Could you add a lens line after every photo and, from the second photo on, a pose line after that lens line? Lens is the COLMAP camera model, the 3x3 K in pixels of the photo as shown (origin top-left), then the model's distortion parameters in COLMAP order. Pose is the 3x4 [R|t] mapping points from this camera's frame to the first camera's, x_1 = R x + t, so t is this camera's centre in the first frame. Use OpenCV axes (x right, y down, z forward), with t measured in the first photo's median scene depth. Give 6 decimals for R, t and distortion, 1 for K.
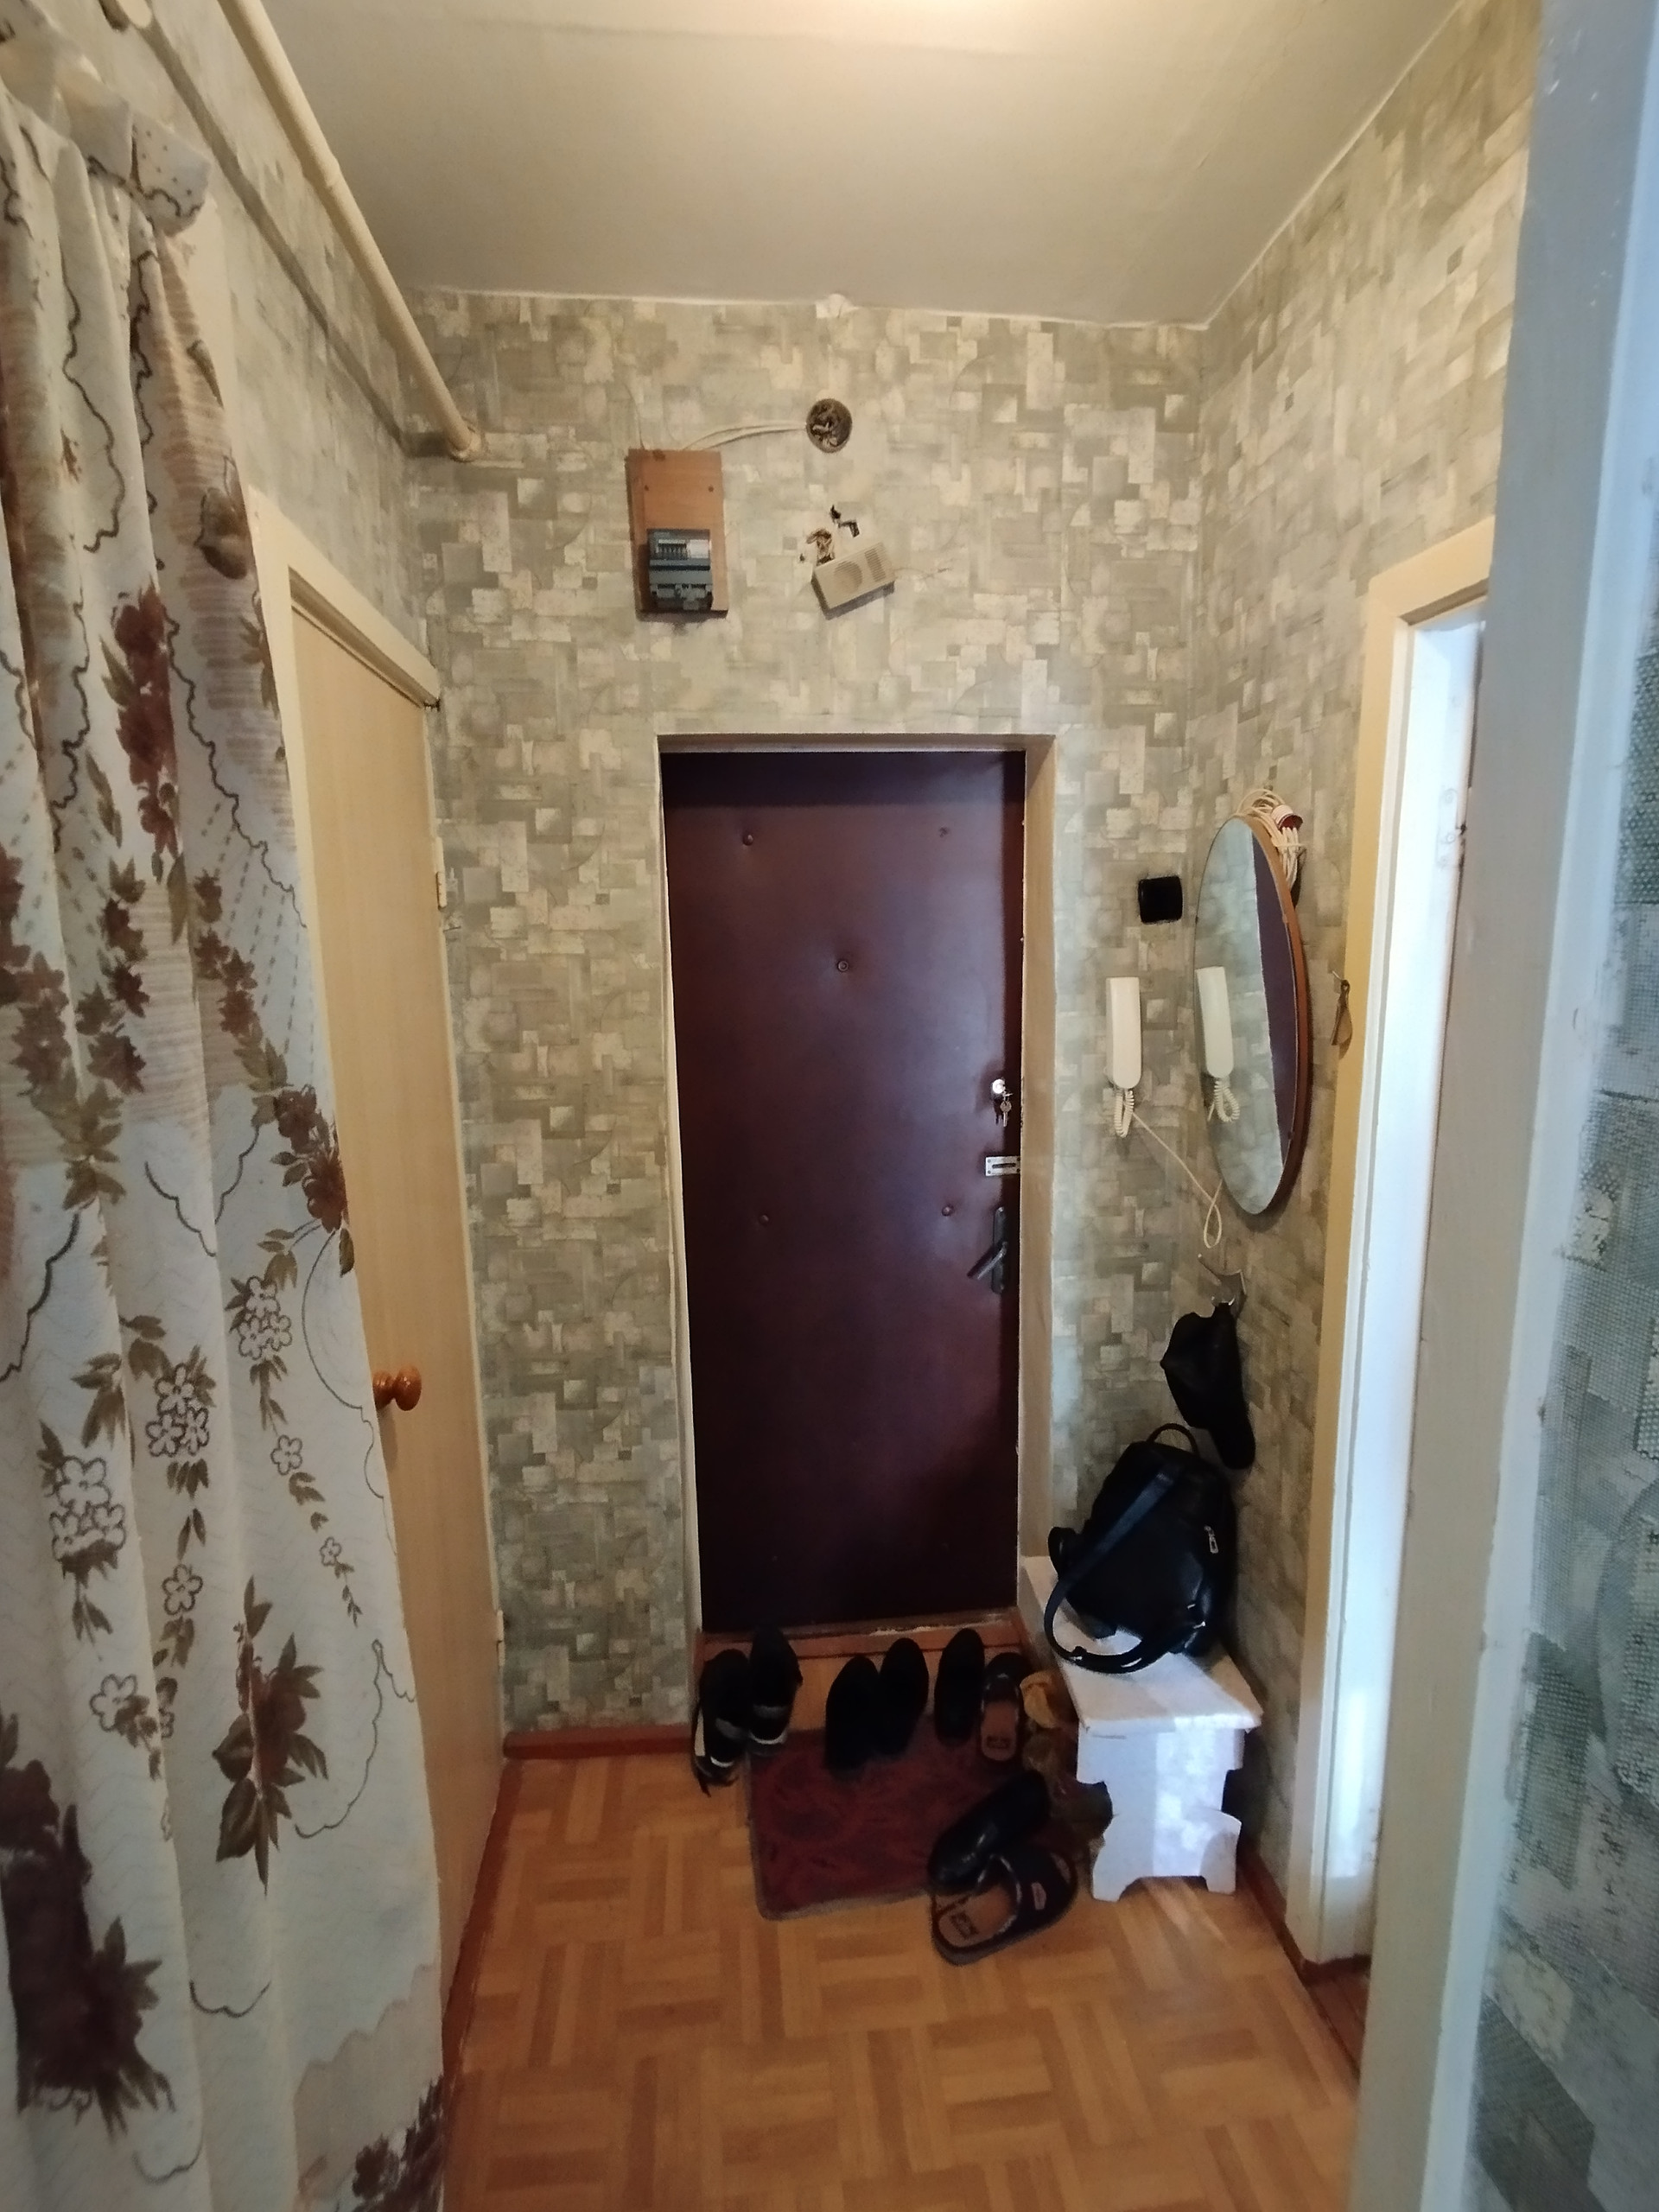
lens RADIAL K [[1018.4, 0, 836.6], [0, 1018.4, 1091.4], [0, 0, 1]] dist [-0.000968, -0.002181]
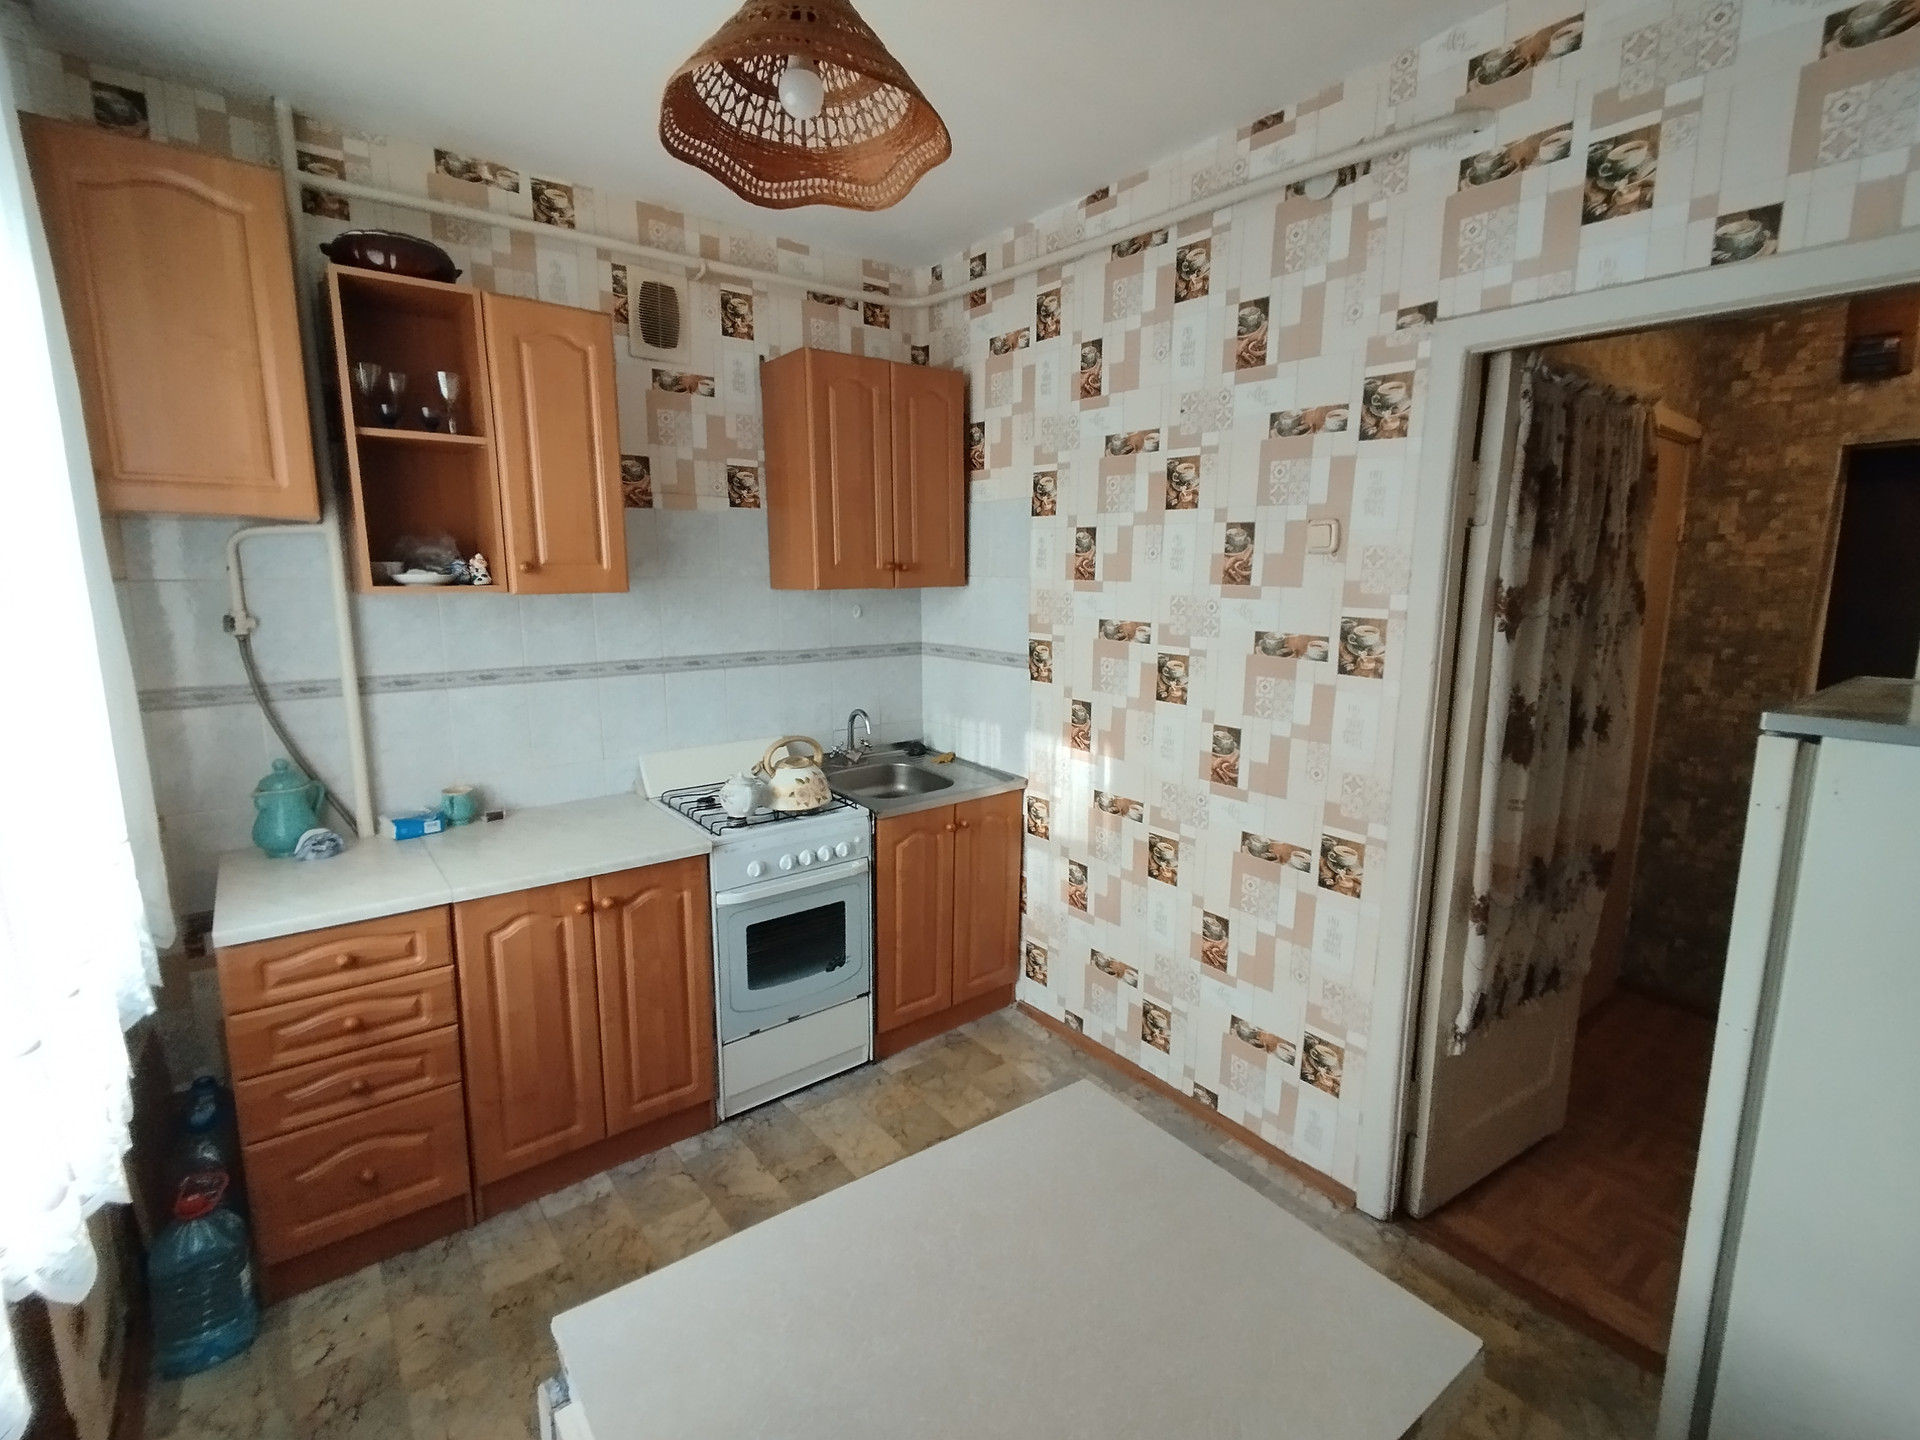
lens RADIAL K [[883.9, 0, 965.2], [0, 883.9, 718.0], [0, 0, 1]] dist [-0.000968, -0.002181]
pose [[0.522515, 0.159675, -0.837545, 0.402190], [-0.150199, 0.984184, 0.093927, 0.214888], [0.839296, 0.076720, 0.538234, -1.122420]]
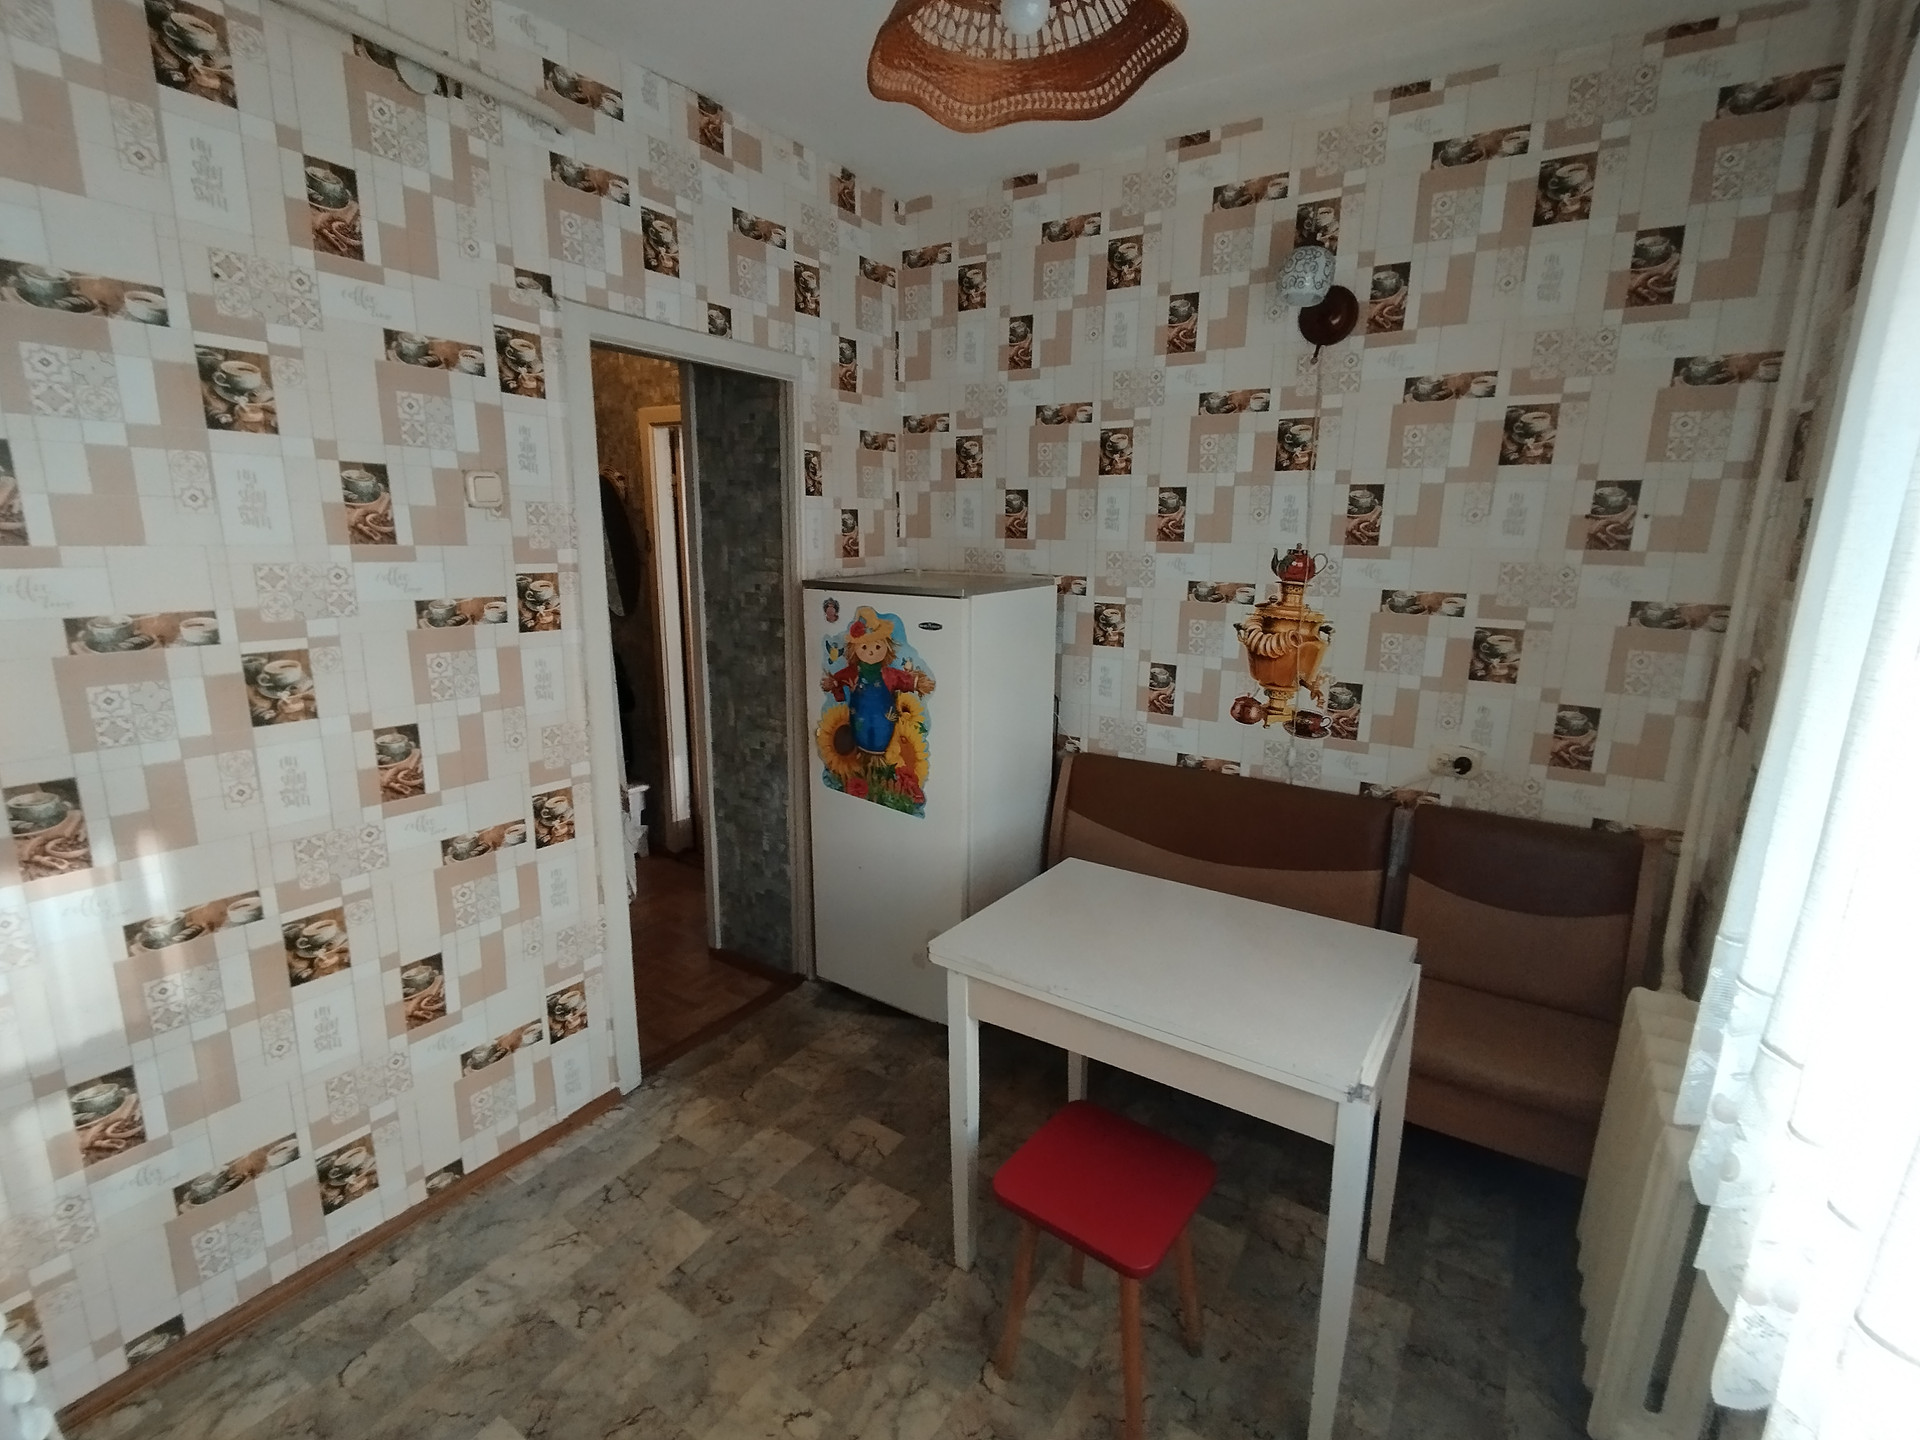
lens RADIAL K [[883.9, 0, 964.2], [0, 883.9, 723.0], [0, 0, 1]] dist [-0.000968, -0.002181]
pose [[0.640334, -0.143401, 0.754592, -0.844852], [0.101087, 0.989606, 0.102282, 0.250317], [-0.761416, 0.010785, 0.648174, -1.264067]]
